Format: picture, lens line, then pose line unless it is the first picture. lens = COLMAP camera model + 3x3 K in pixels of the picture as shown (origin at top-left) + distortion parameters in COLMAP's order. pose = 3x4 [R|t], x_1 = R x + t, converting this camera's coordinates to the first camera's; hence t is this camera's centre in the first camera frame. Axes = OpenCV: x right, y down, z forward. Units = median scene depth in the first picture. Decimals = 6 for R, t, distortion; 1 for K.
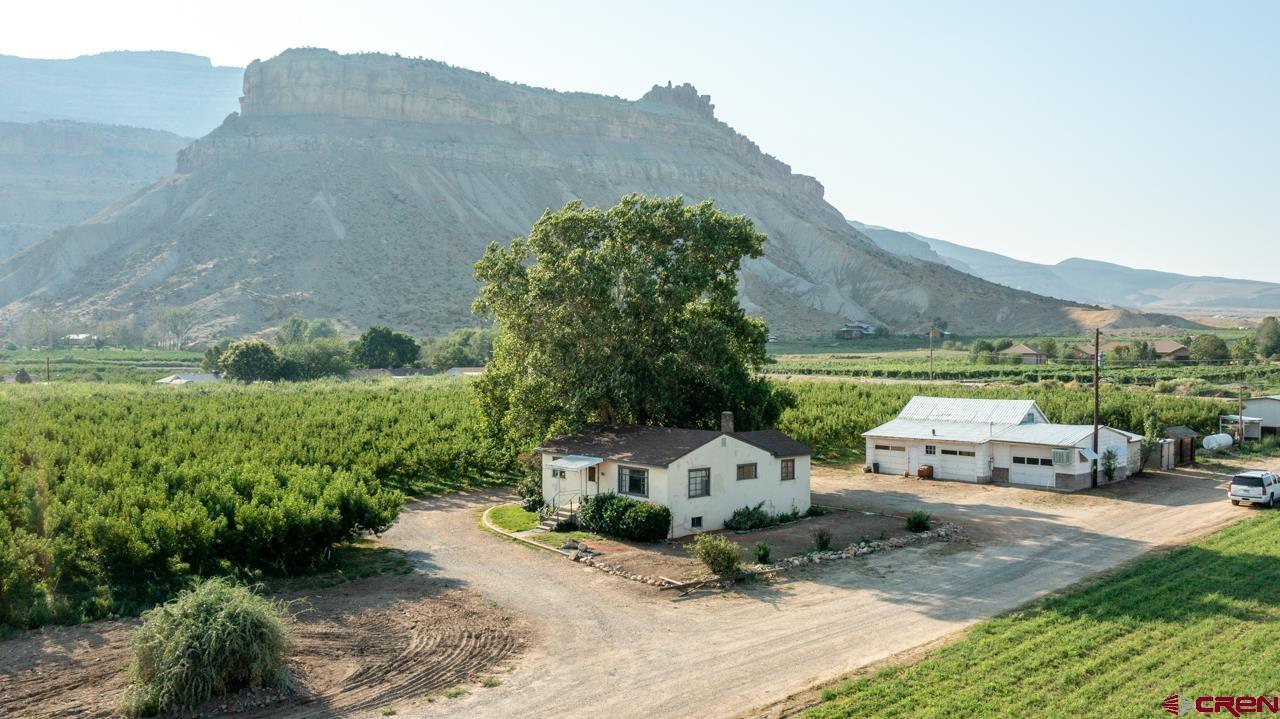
lens RADIAL K [[1046.3, 0, 639.8], [0, 1046.3, 354.8], [0, 0, 1]] dist [-0.013255, 0.010465]
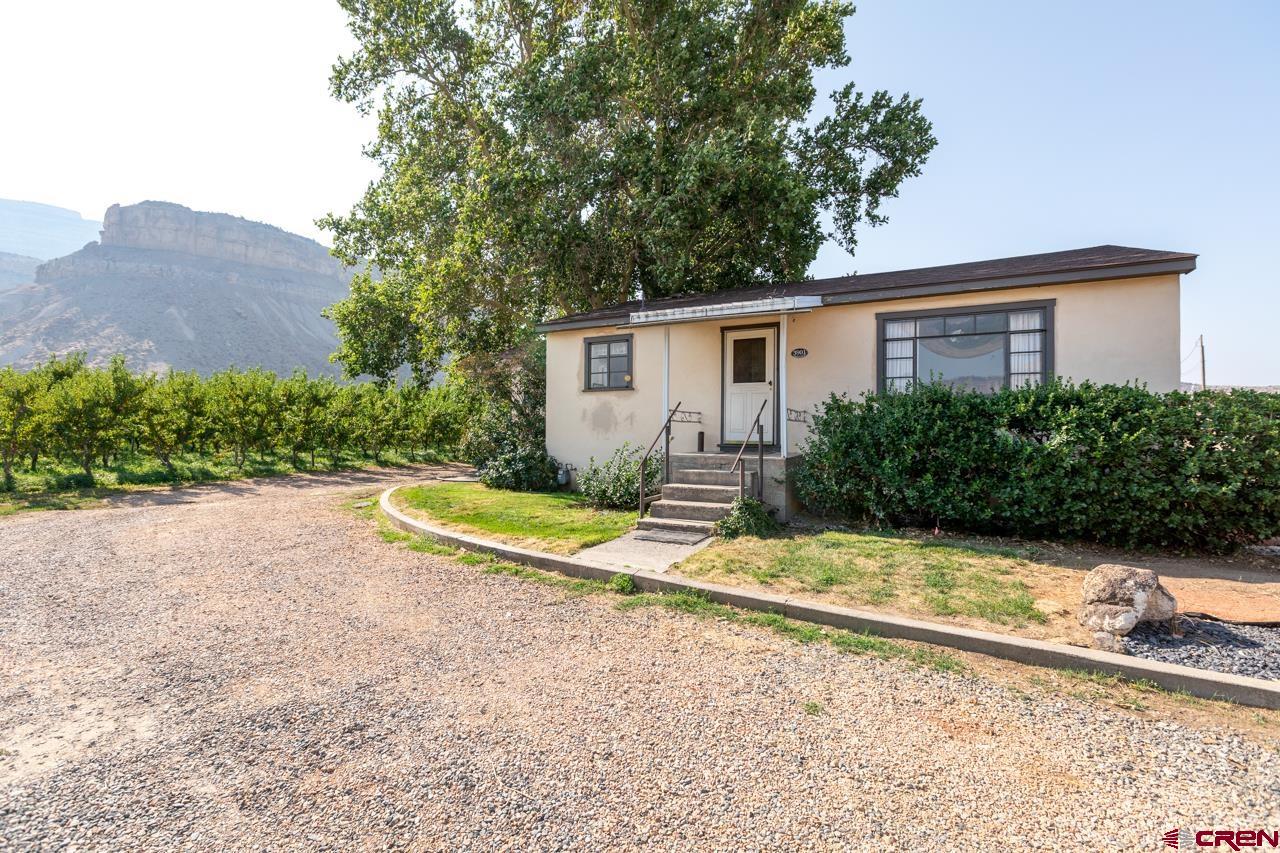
lens RADIAL K [[588.4, 0, 639.5], [0, 588.4, 432.4], [0, 0, 1]] dist [0.002178, 0.000039]
pose [[0.934141, 0.008770, 0.356797, -0.023389], [-0.005386, 0.999931, -0.010476, 0.022159], [-0.356865, 0.007864, 0.934123, 0.134037]]
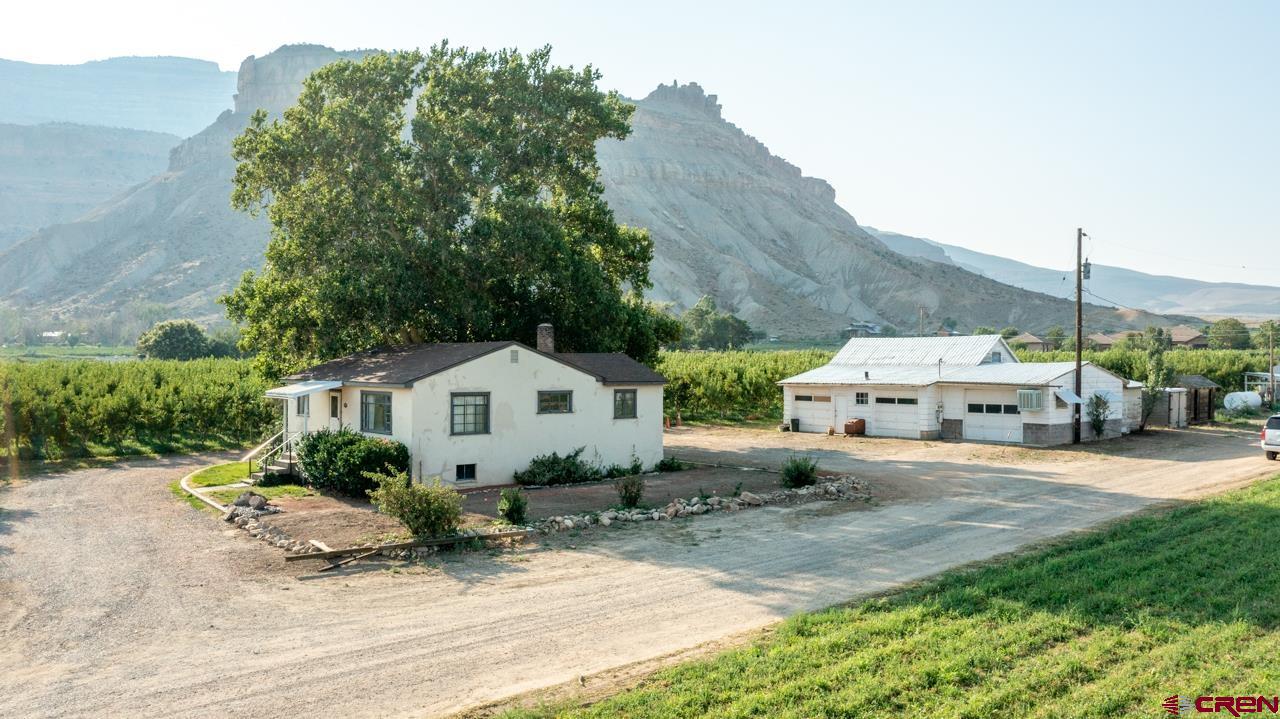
lens RADIAL K [[1046.3, 0, 642.3], [0, 1046.3, 360.7], [0, 0, 1]] dist [-0.013255, 0.010465]
pose [[0.999919, -0.000023, -0.012754, 0.026263], [-0.000020, 0.999994, -0.003387, 0.013536], [0.012754, 0.003387, 0.999913, 0.049149]]
